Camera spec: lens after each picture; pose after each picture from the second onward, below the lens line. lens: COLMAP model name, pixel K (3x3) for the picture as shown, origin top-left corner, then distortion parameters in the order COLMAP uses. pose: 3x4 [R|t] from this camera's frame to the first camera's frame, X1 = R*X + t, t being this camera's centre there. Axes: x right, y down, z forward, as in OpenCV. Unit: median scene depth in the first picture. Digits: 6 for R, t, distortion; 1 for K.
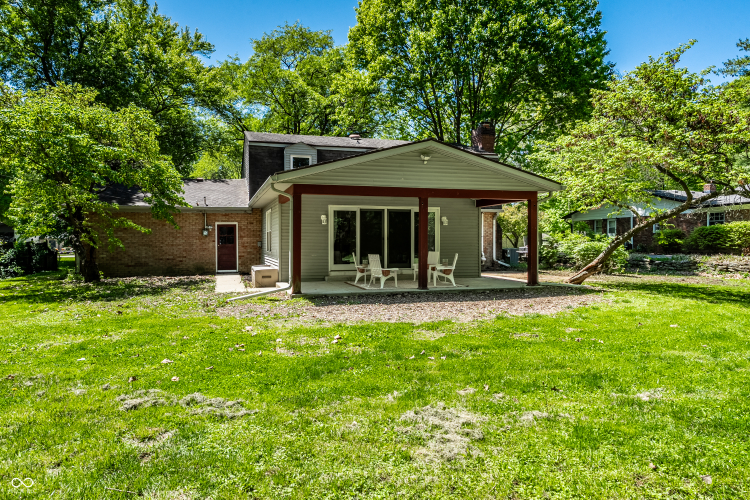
lens RADIAL K [[454.1, 0, 373.4], [0, 454.1, 253.4], [0, 0, 1]] dist [-0.009145, 0.004205]
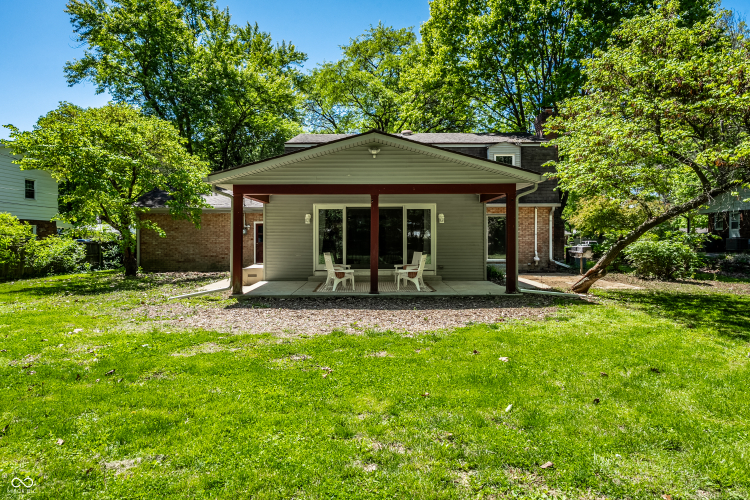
lens RADIAL K [[454.1, 0, 378.2], [0, 454.1, 238.9], [0, 0, 1]] dist [-0.009145, 0.004205]
pose [[0.960244, 0.000086, -0.279160, 0.267870], [-0.006515, 0.999735, -0.022100, -0.008245], [0.279084, 0.023040, 0.959990, 0.081593]]
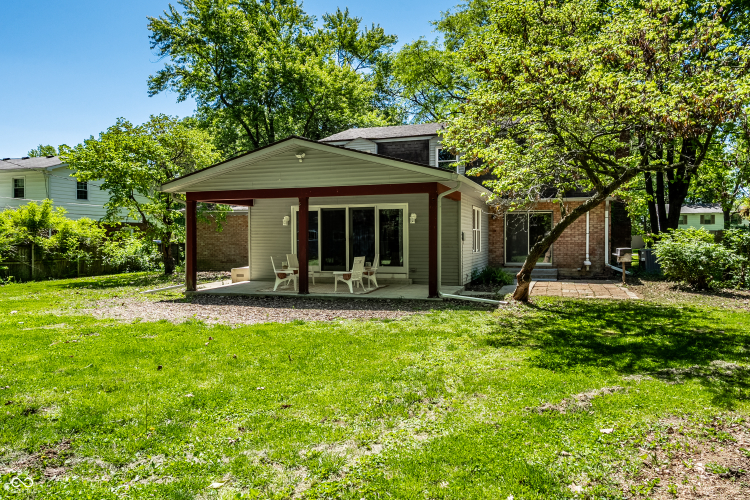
lens RADIAL K [[526.2, 0, 380.2], [0, 526.2, 248.4], [0, 0, 1]] dist [-0.007657, -0.005706]
pose [[0.831677, 0.007929, -0.555202, 0.610759], [-0.009567, 0.999954, -0.000050, -0.012849], [0.555177, 0.005353, 0.831715, 0.123108]]
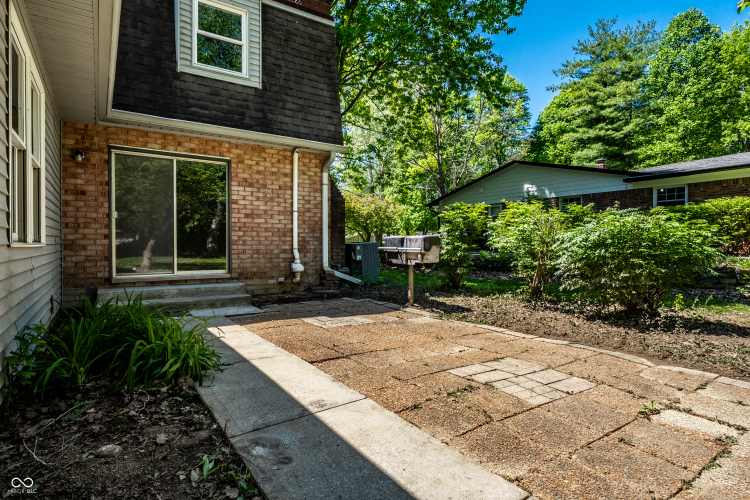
lens RADIAL K [[406.4, 0, 375.7], [0, 406.4, 248.5], [0, 0, 1]] dist [0.003124, 0.000166]
pose [[0.946520, -0.001801, 0.322639, 0.268388], [0.005242, 0.999938, -0.009795, -0.001181], [-0.322601, 0.010962, 0.946471, 0.895744]]
